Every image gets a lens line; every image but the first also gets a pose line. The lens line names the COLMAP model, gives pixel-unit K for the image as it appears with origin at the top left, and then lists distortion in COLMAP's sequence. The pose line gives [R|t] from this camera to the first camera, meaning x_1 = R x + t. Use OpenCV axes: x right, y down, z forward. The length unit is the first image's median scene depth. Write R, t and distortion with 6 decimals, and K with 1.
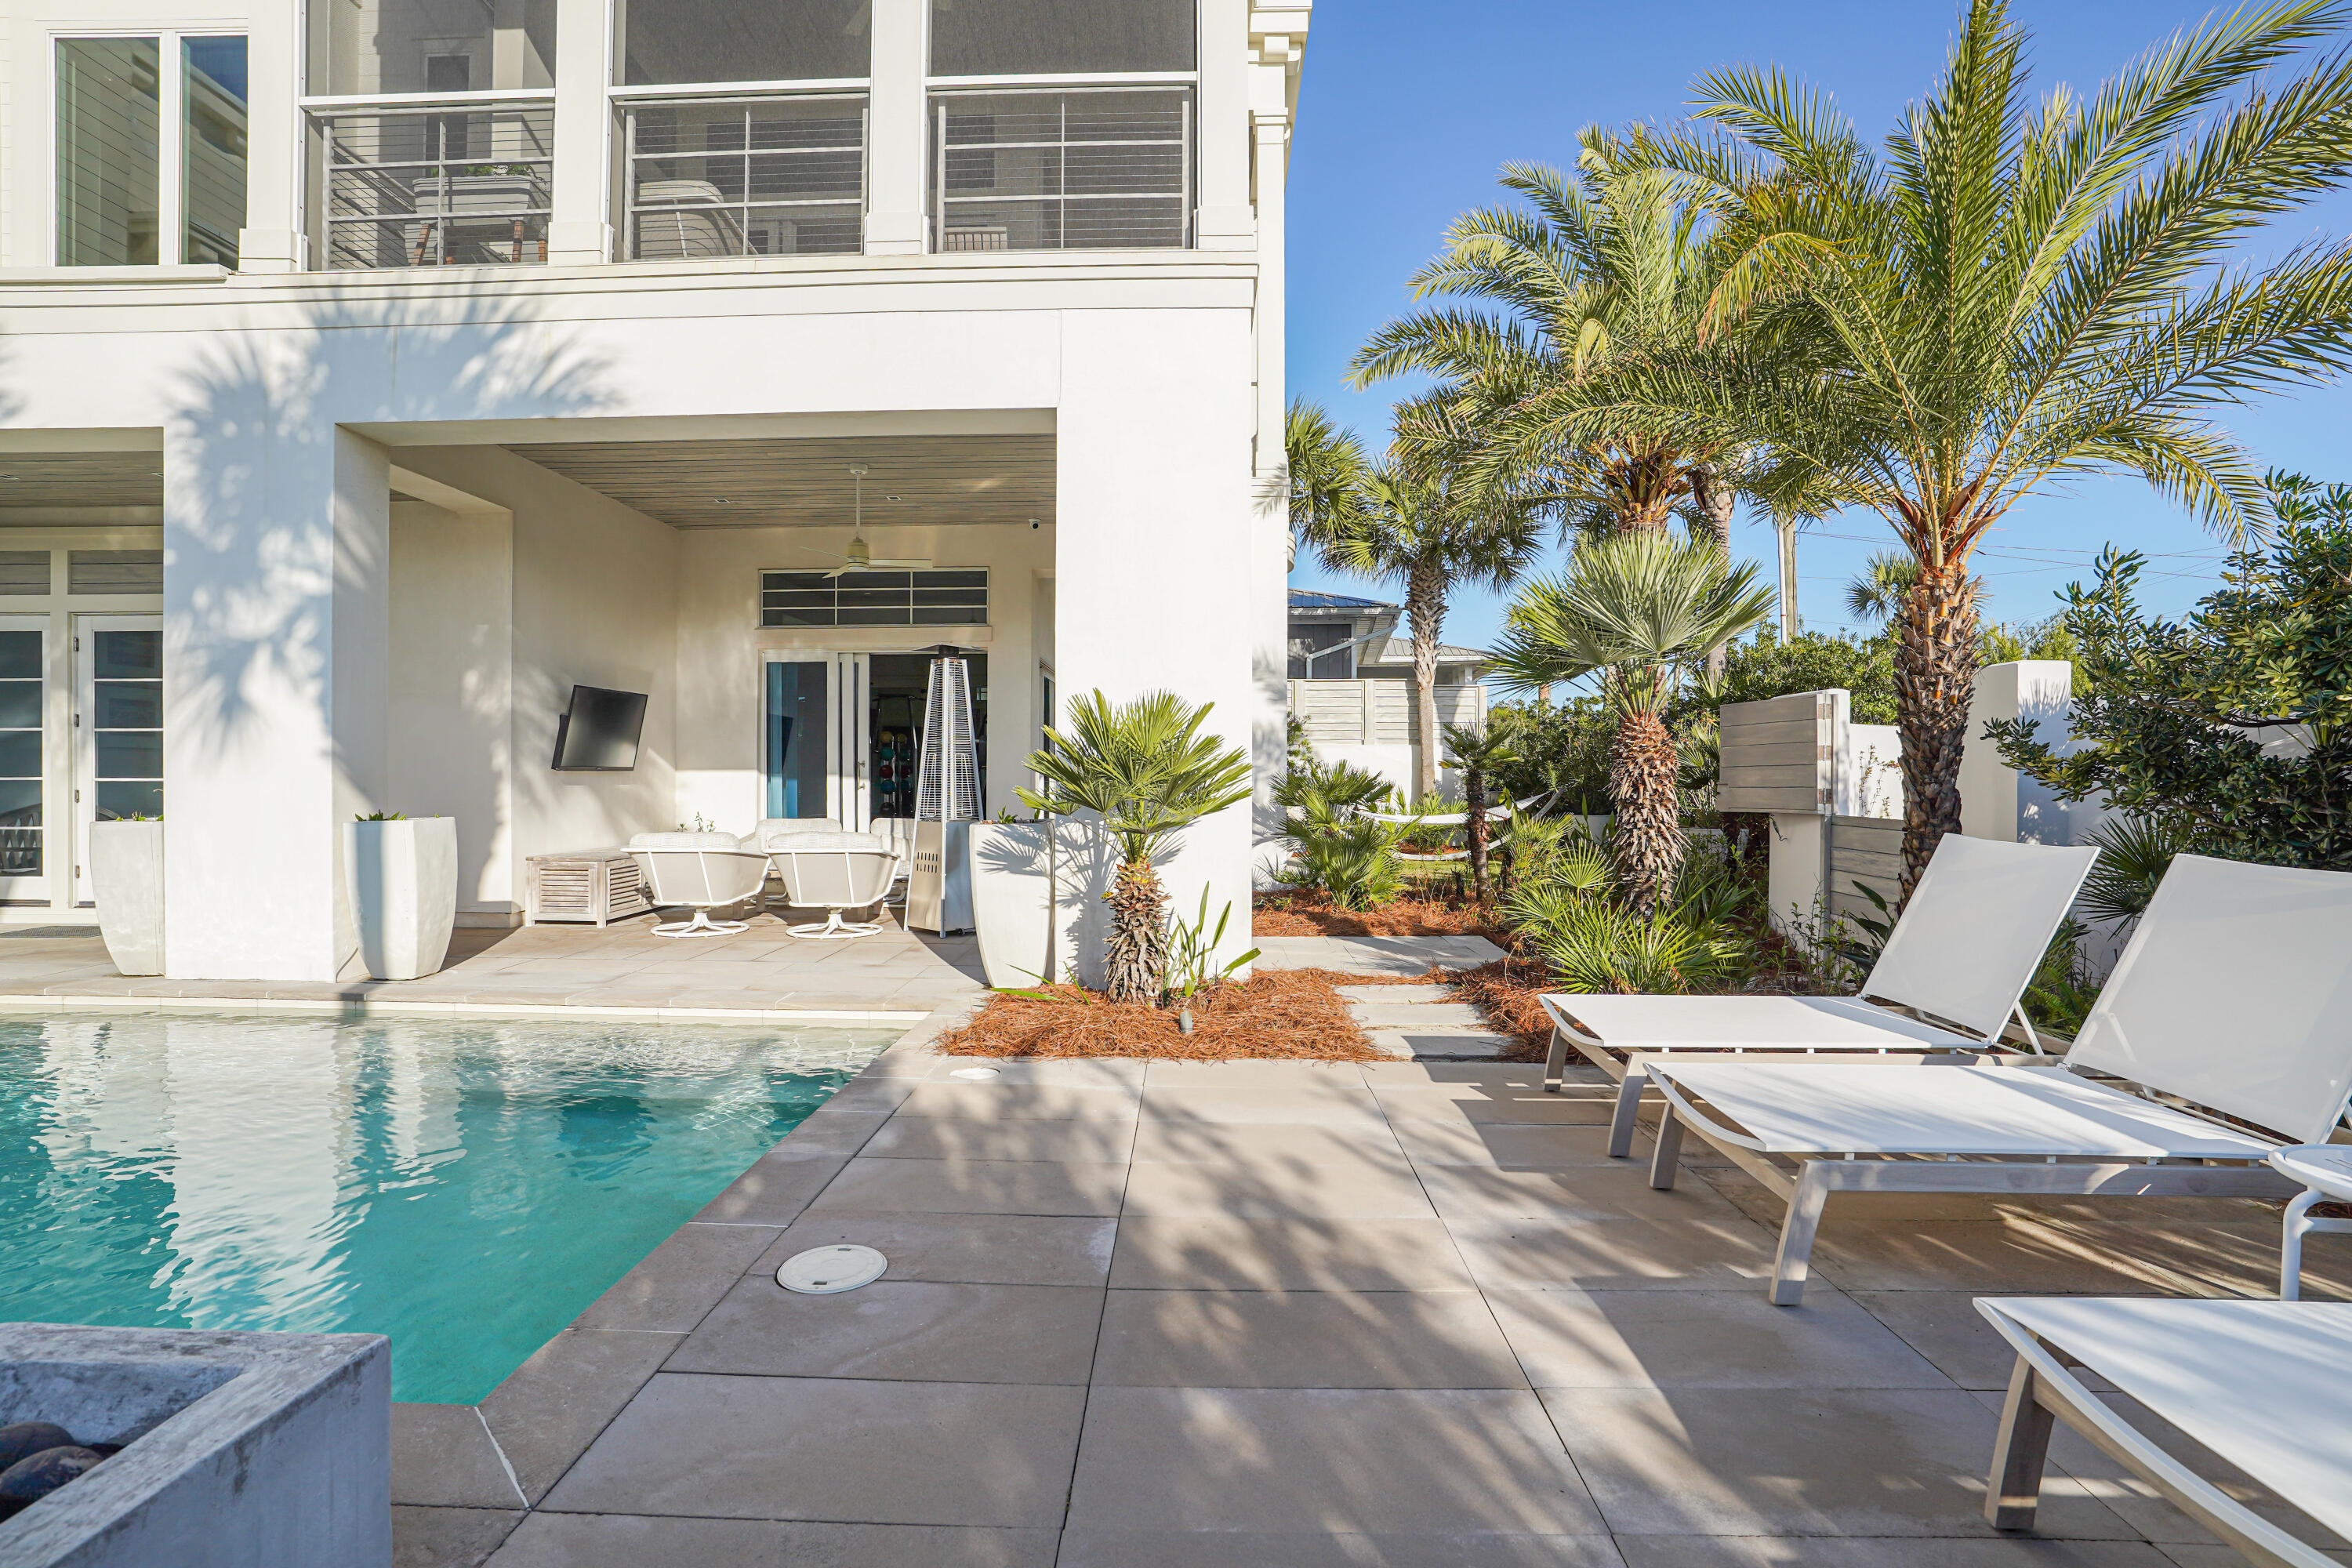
lens RADIAL K [[1049.5, 0, 1176.0], [0, 1049.5, 784.0], [0, 0, 1]] dist [0.001232, 0.000358]
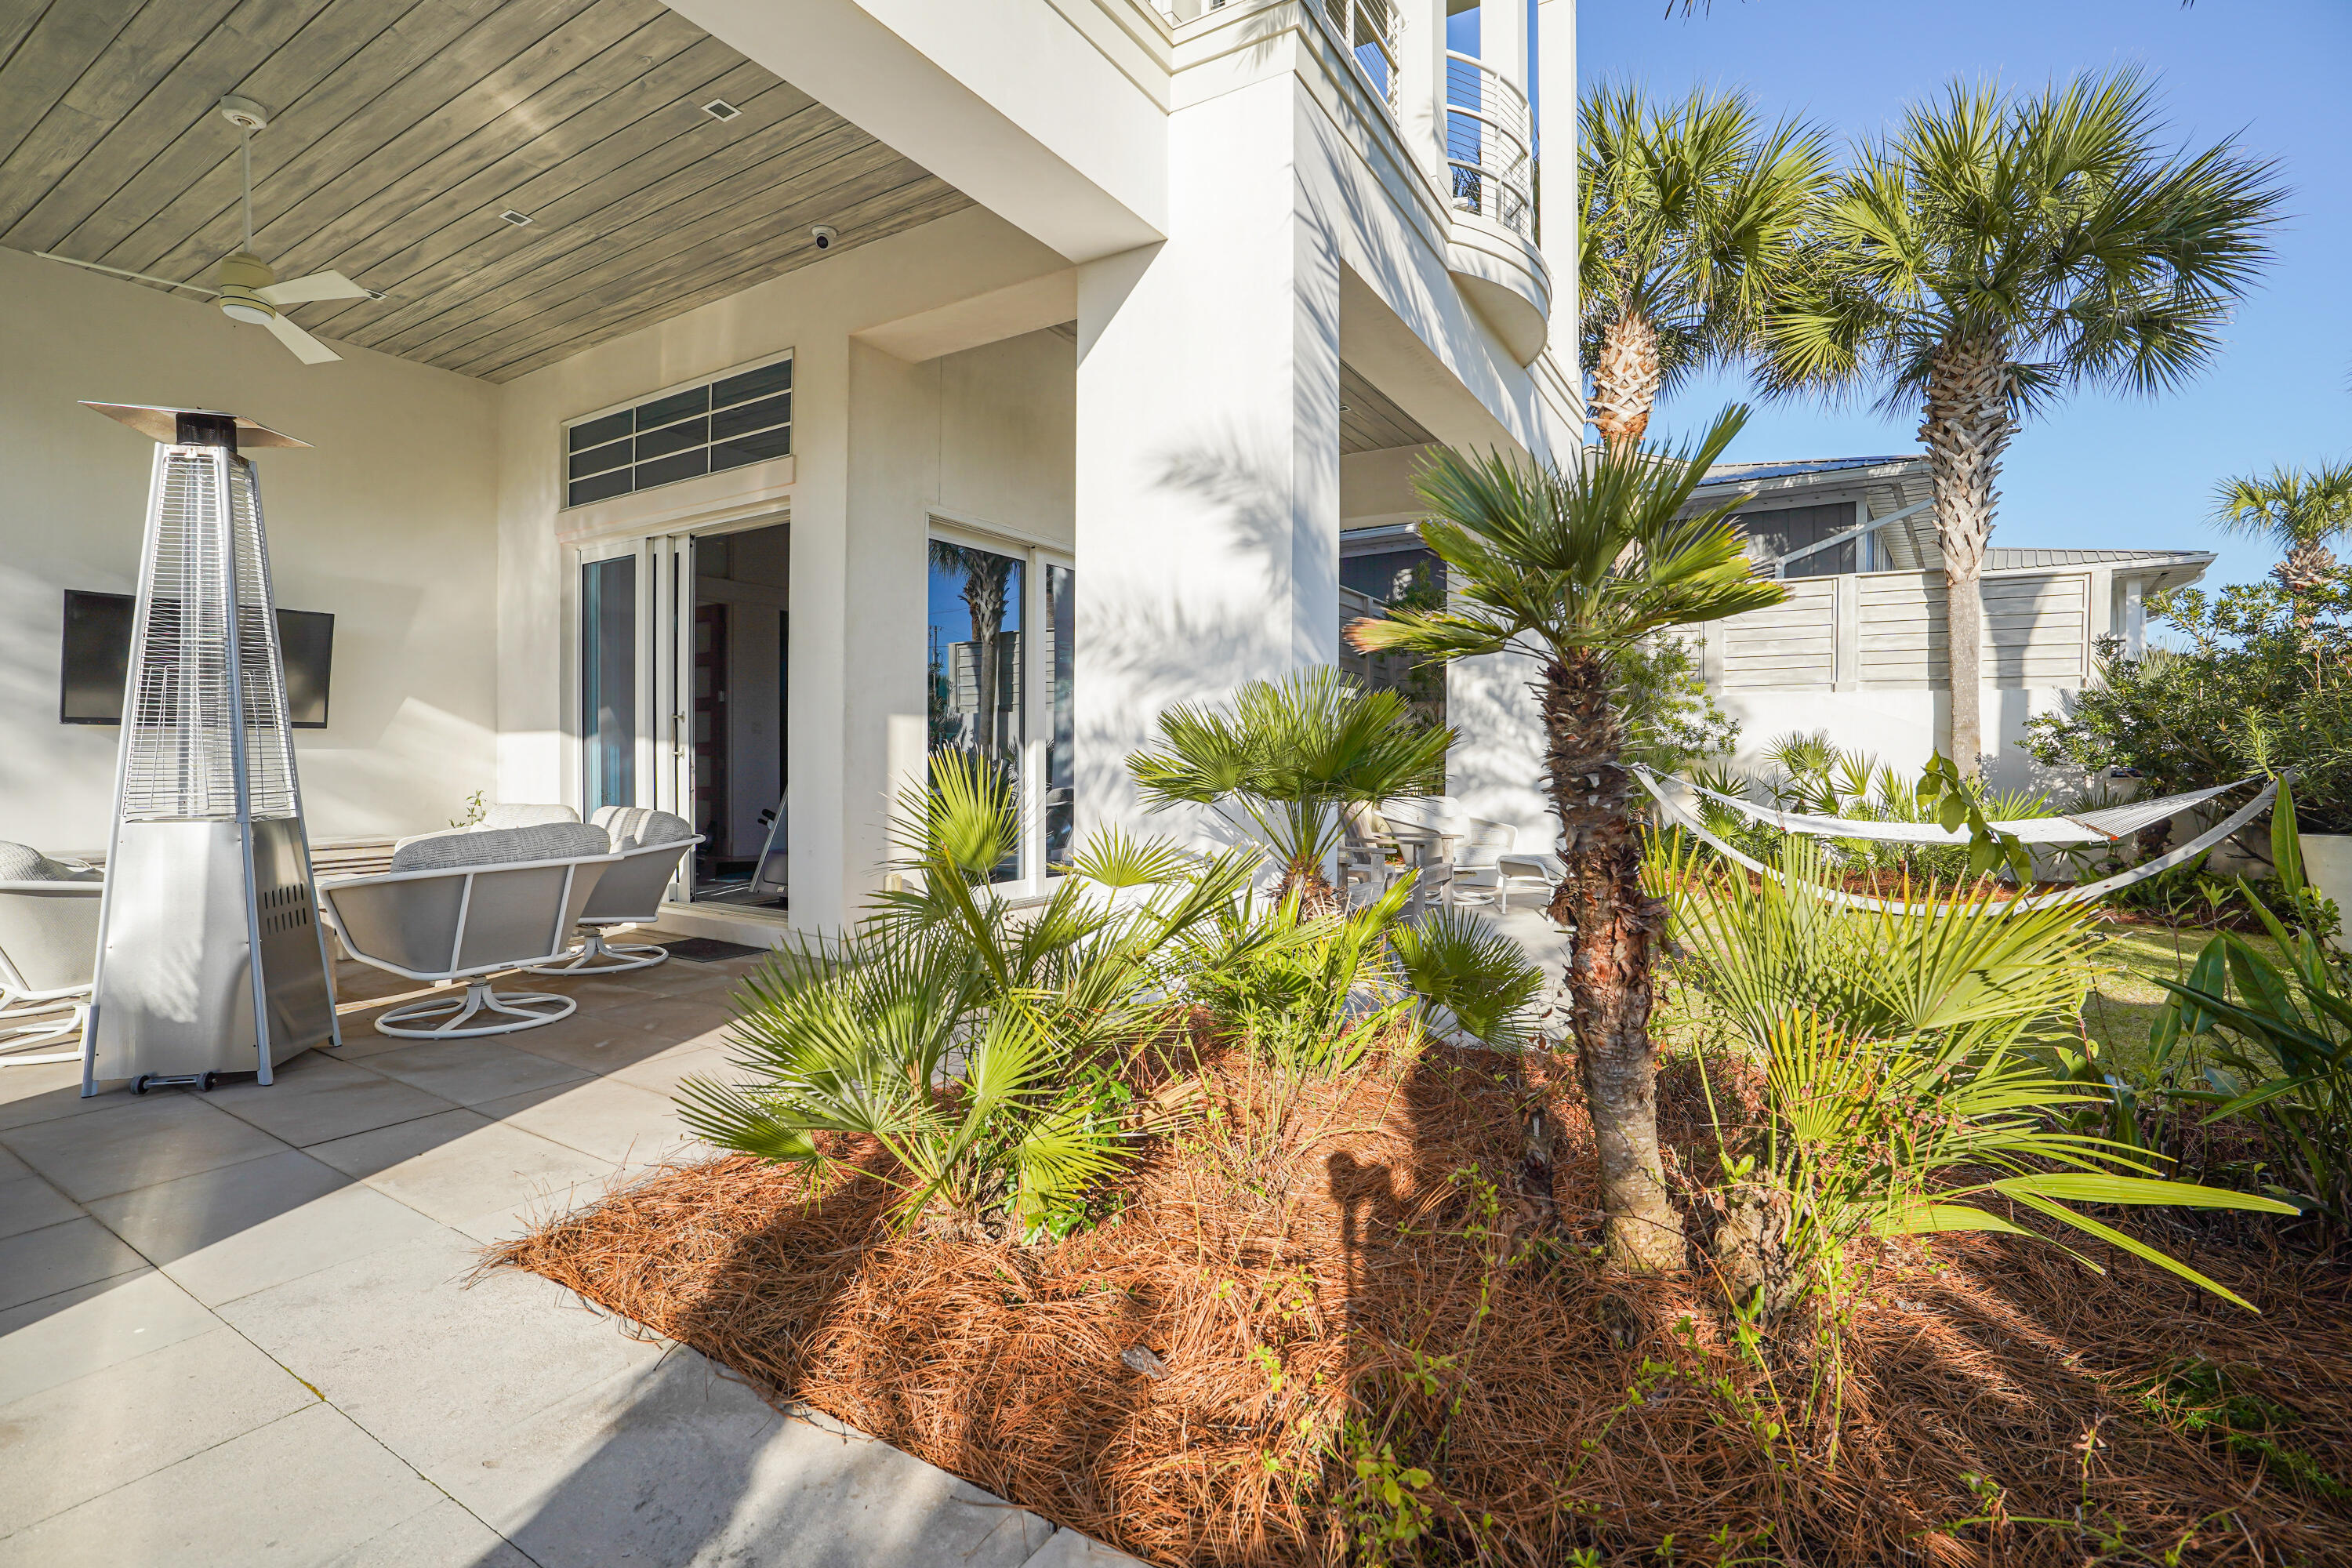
lens RADIAL K [[1050.2, 0, 1176.0], [0, 1050.2, 784.0], [0, 0, 1]] dist [-0.000858, -0.012892]
pose [[0.879693, 0.017510, -0.475220, 0.246647], [-0.006662, 0.999678, 0.024503, 0.002308], [0.475496, -0.018390, 0.879526, 0.597049]]
